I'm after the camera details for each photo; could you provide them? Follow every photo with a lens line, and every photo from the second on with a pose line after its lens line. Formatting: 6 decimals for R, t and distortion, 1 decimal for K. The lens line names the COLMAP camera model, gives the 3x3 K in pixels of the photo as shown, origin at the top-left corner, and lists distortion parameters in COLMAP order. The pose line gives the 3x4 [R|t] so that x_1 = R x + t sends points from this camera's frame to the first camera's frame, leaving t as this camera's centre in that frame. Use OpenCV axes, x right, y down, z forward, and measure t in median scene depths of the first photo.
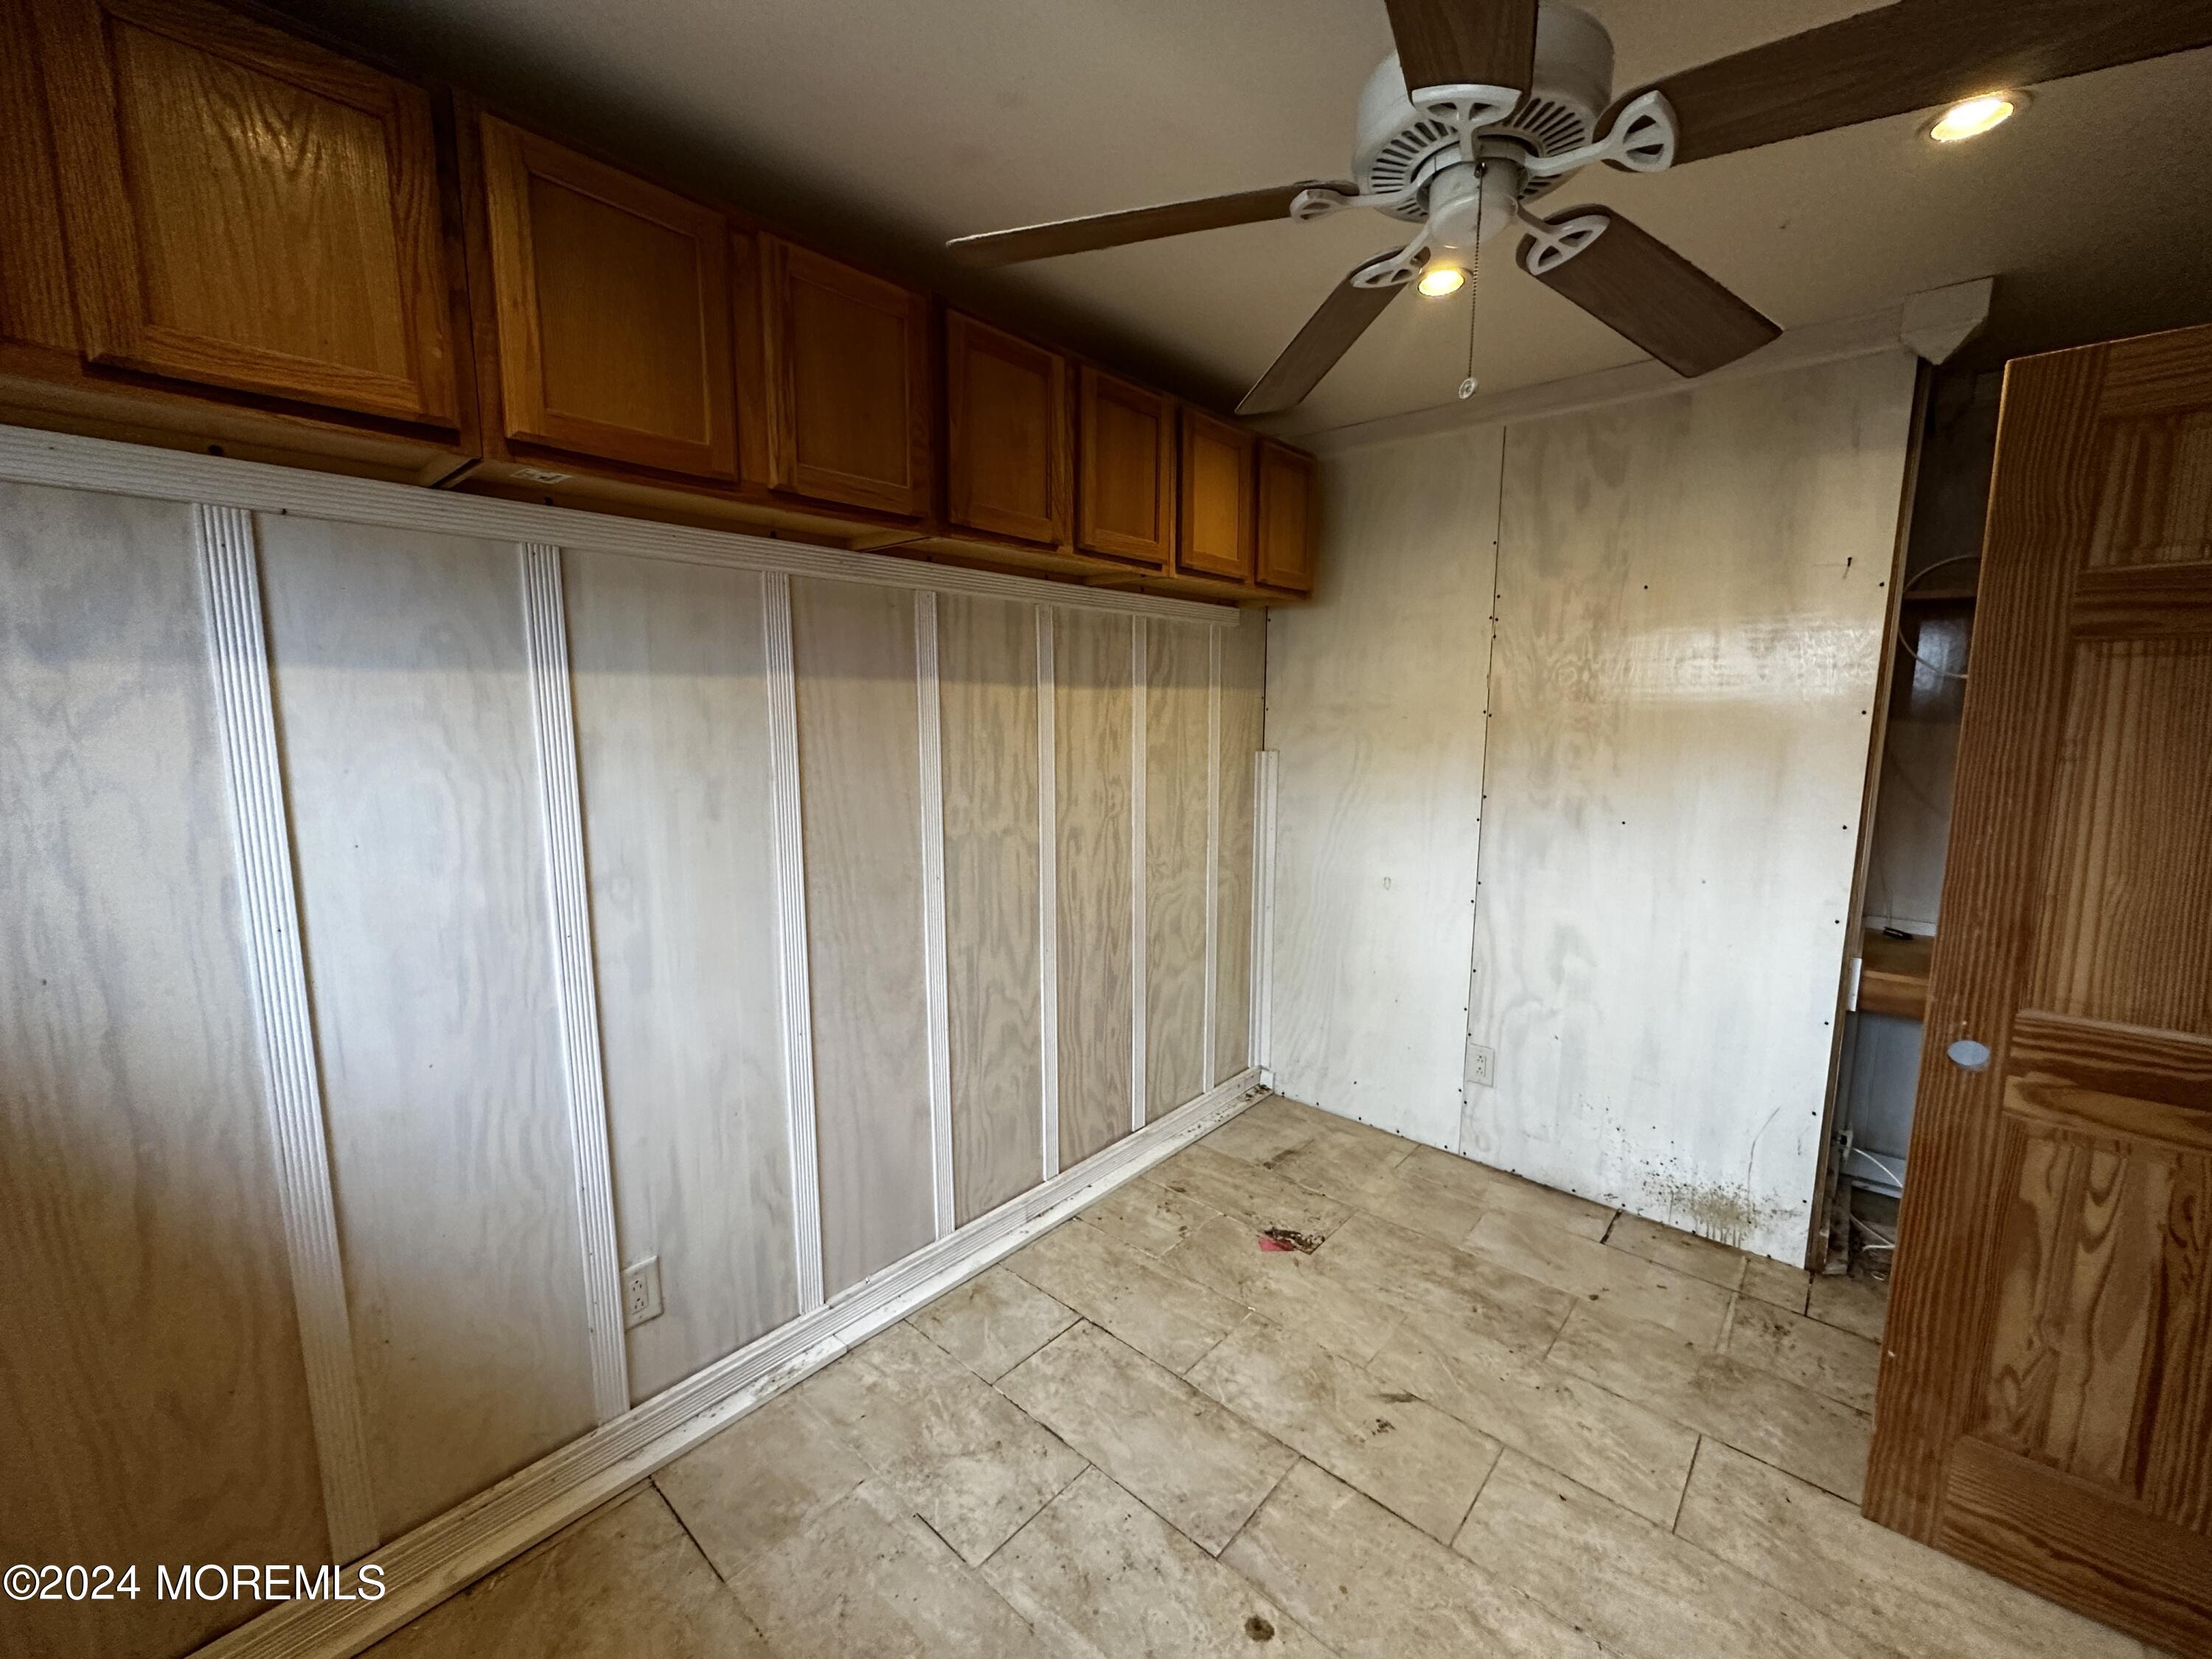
lens RADIAL K [[878.9, 0, 1106.0], [0, 878.9, 829.5], [0, 0, 1]] dist [-0.002168, -0.000018]
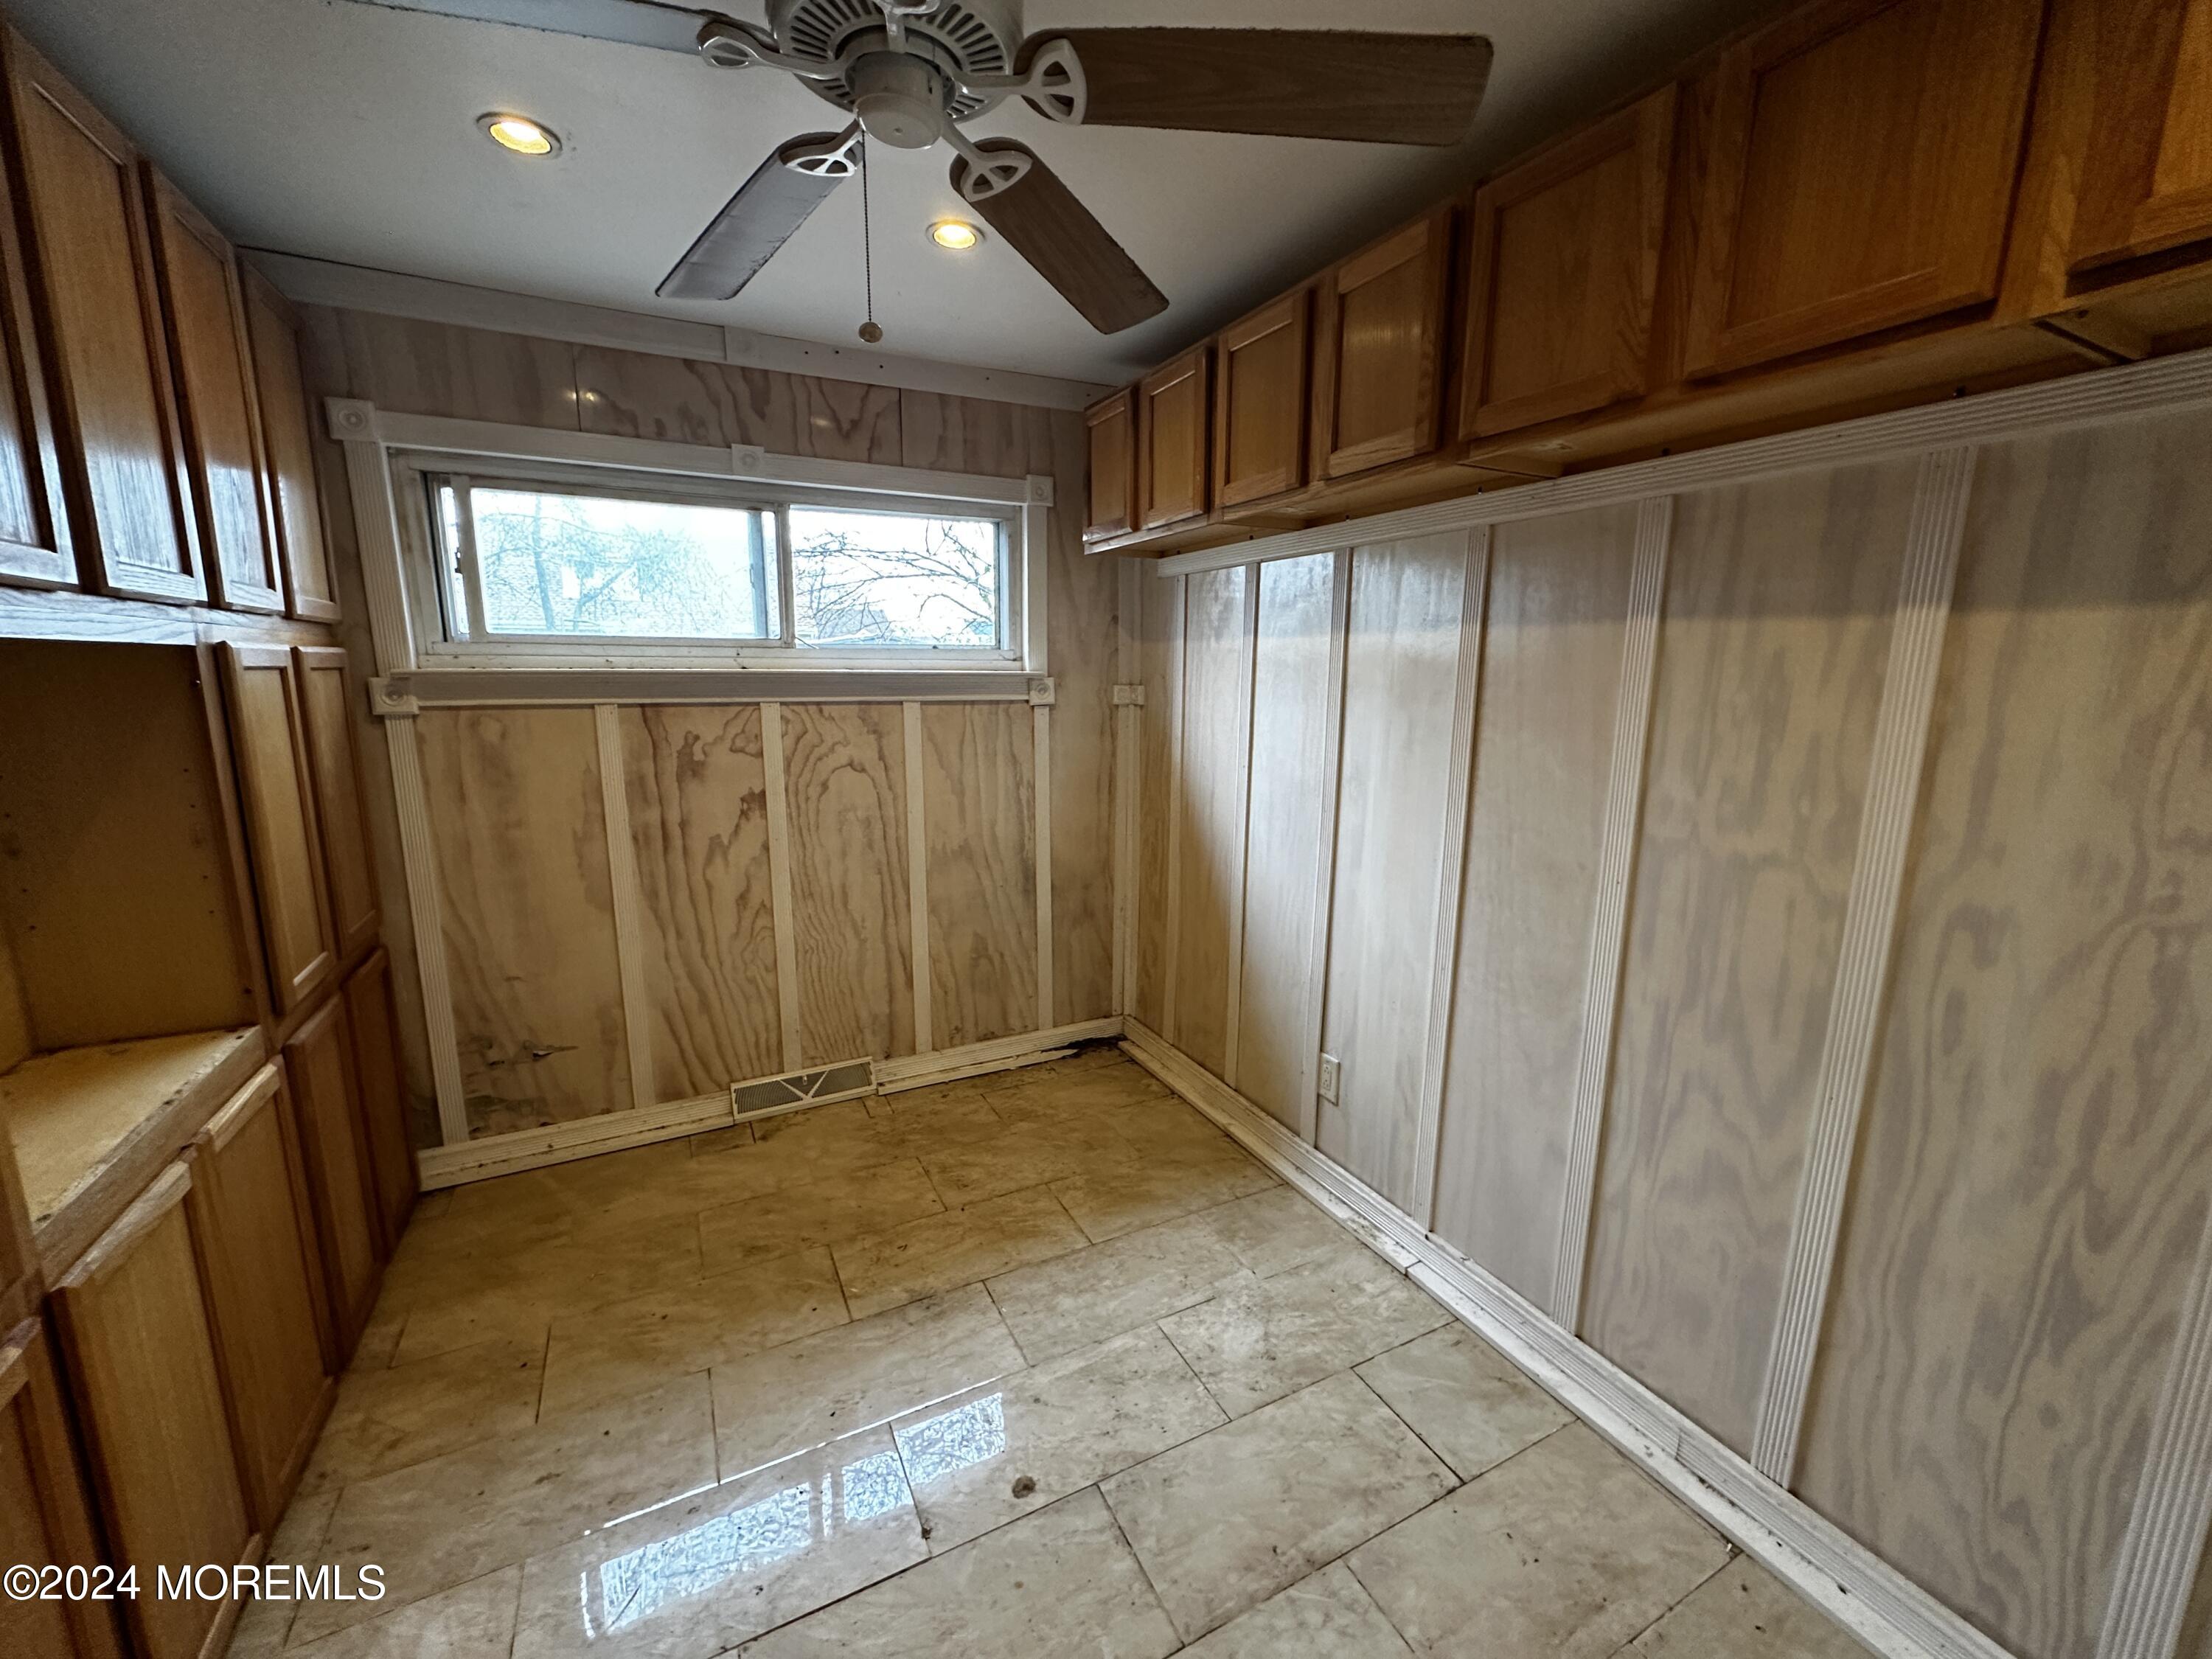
lens RADIAL K [[889.0, 0, 1106.0], [0, 889.0, 829.5], [0, 0, 1]] dist [-0.001163, -0.000076]
pose [[-0.359774, 0.164350, -0.918451, 0.727605], [-0.137420, 0.964296, 0.226384, -0.111721], [0.922864, 0.207661, -0.324343, 0.907992]]
